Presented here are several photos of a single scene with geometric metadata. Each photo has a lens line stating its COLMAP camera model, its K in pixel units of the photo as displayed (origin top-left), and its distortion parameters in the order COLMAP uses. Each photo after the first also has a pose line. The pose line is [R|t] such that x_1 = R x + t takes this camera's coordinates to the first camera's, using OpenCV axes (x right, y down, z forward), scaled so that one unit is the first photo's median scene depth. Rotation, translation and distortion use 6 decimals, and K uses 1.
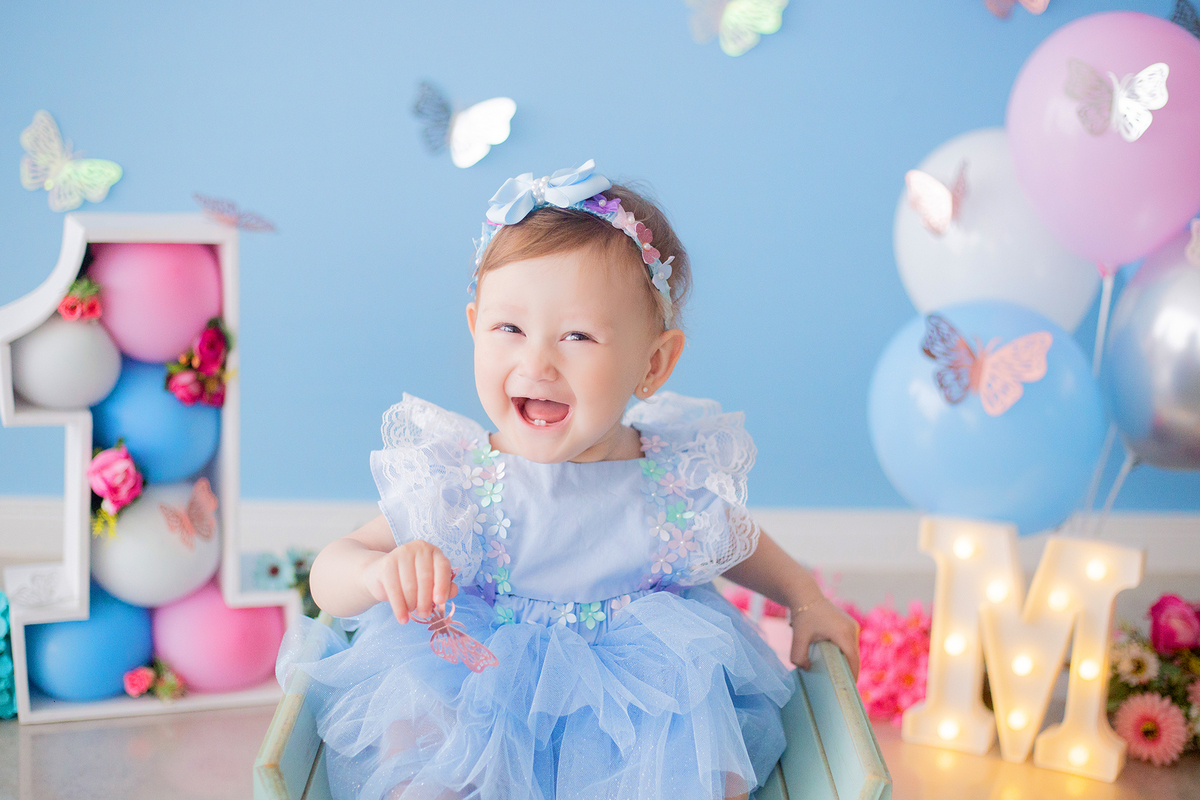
lens RADIAL K [[1854.2, 0, 600.0], [0, 1854.2, 400.0], [0, 0, 1]] dist [-0.117252, -0.046879]
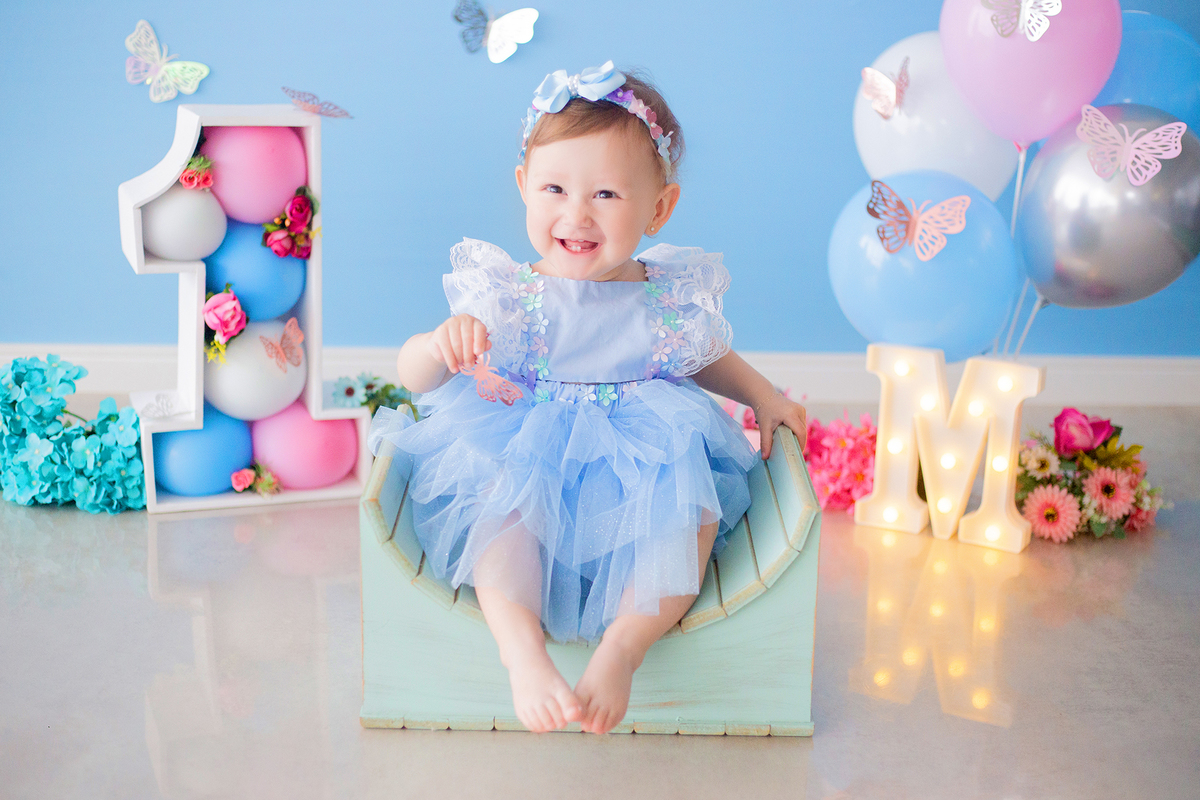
lens RADIAL K [[1809.1, 0, 596.0], [0, 1809.1, 382.9], [0, 0, 1]] dist [-0.113623, -0.046131]
pose [[0.999939, -0.003389, -0.010528, 0.002557], [0.003922, 0.998686, 0.051098, 0.026395], [0.010341, -0.051137, 0.998638, -0.223993]]
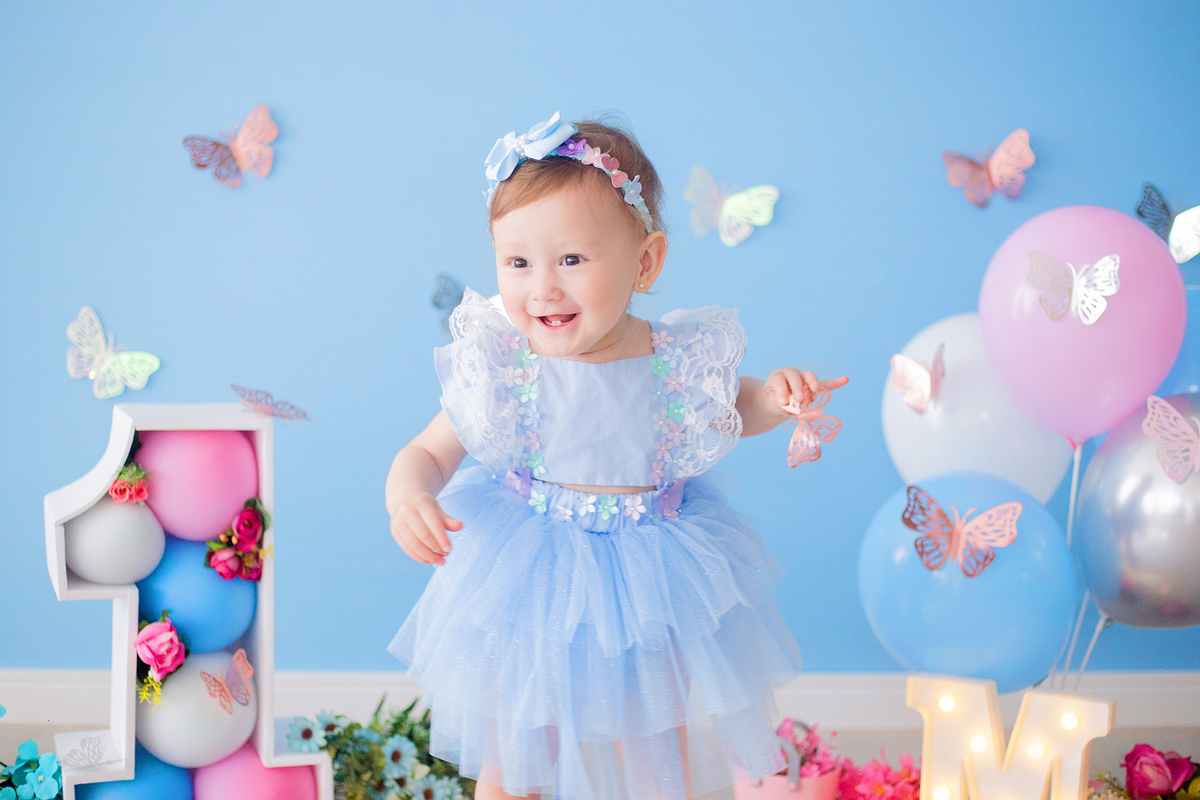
lens RADIAL K [[1876.1, 0, 600.0], [0, 1876.1, 400.0], [0, 0, 1]] dist [-0.101655, -0.137821]
pose [[0.999829, -0.014294, -0.011722, 0.010066], [0.013161, 0.995703, -0.091662, 0.000968], [0.012982, 0.091492, 0.995721, -0.099920]]
